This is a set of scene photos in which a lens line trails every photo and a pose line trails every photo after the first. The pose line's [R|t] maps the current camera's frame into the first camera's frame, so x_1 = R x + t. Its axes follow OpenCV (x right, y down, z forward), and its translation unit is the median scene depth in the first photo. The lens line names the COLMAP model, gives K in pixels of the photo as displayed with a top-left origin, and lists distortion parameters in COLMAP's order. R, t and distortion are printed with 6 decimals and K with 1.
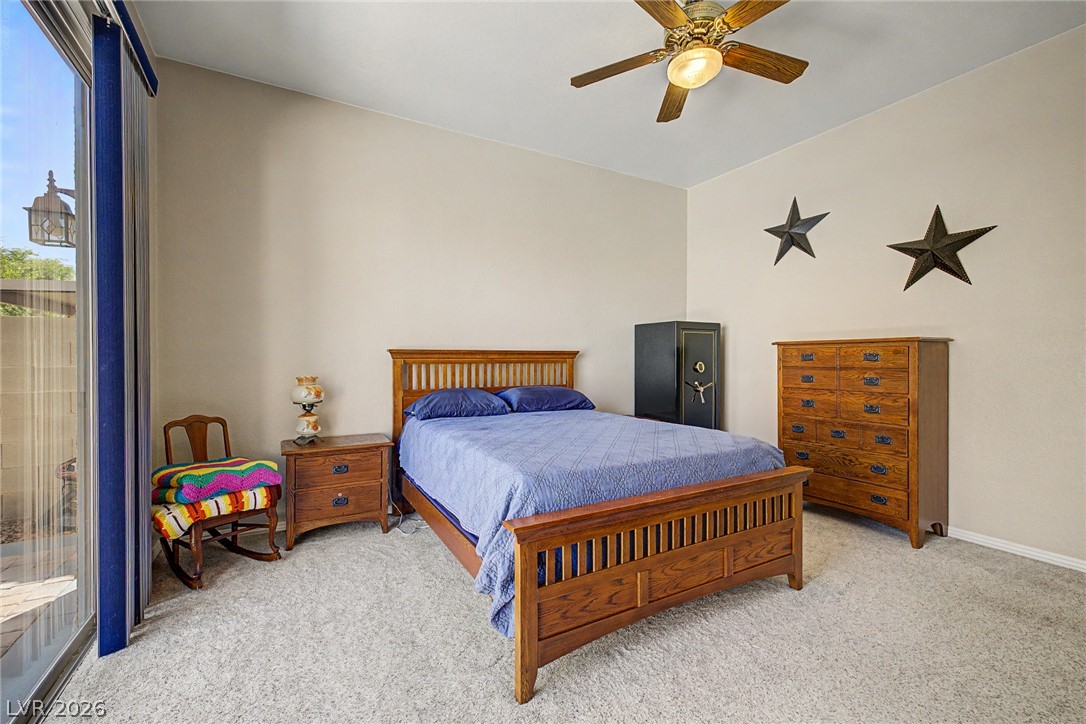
lens RADIAL K [[457.0, 0, 536.8], [0, 457.0, 359.7], [0, 0, 1]] dist [0.005510, -0.001173]
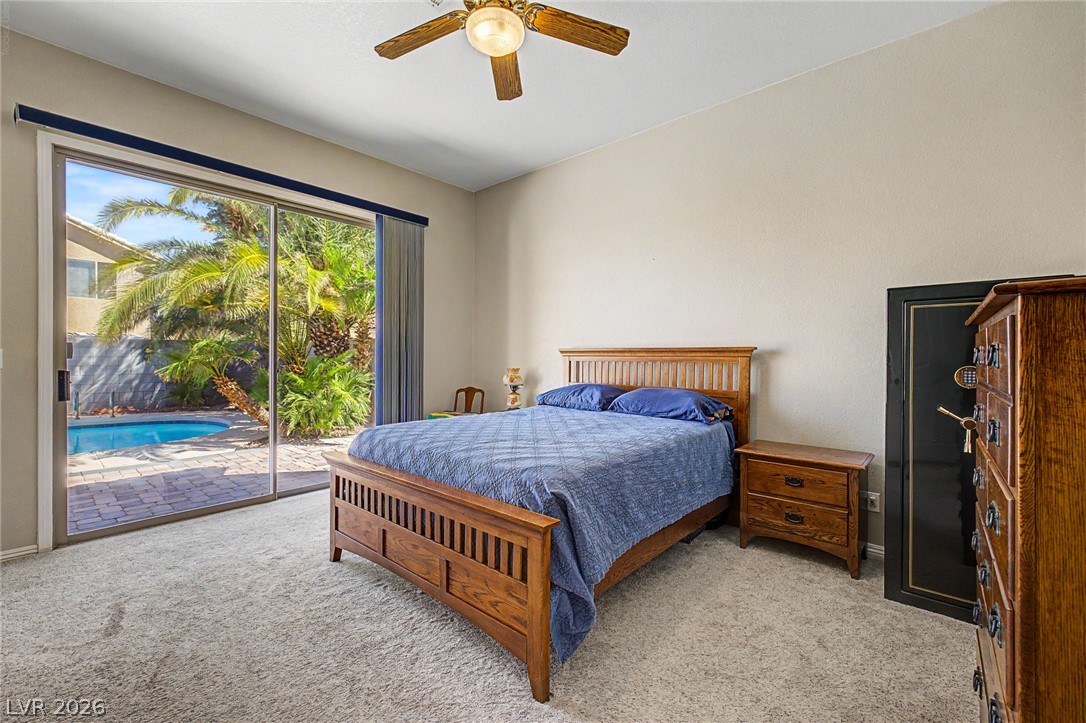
lens RADIAL K [[457.0, 0, 536.8], [0, 457.0, 359.2], [0, 0, 1]] dist [0.005510, -0.001173]
pose [[0.327732, 0.009607, -0.944722, 0.869847], [-0.014005, 0.999888, 0.005310, 0.000987], [0.944667, 0.011490, 0.327830, 0.562217]]
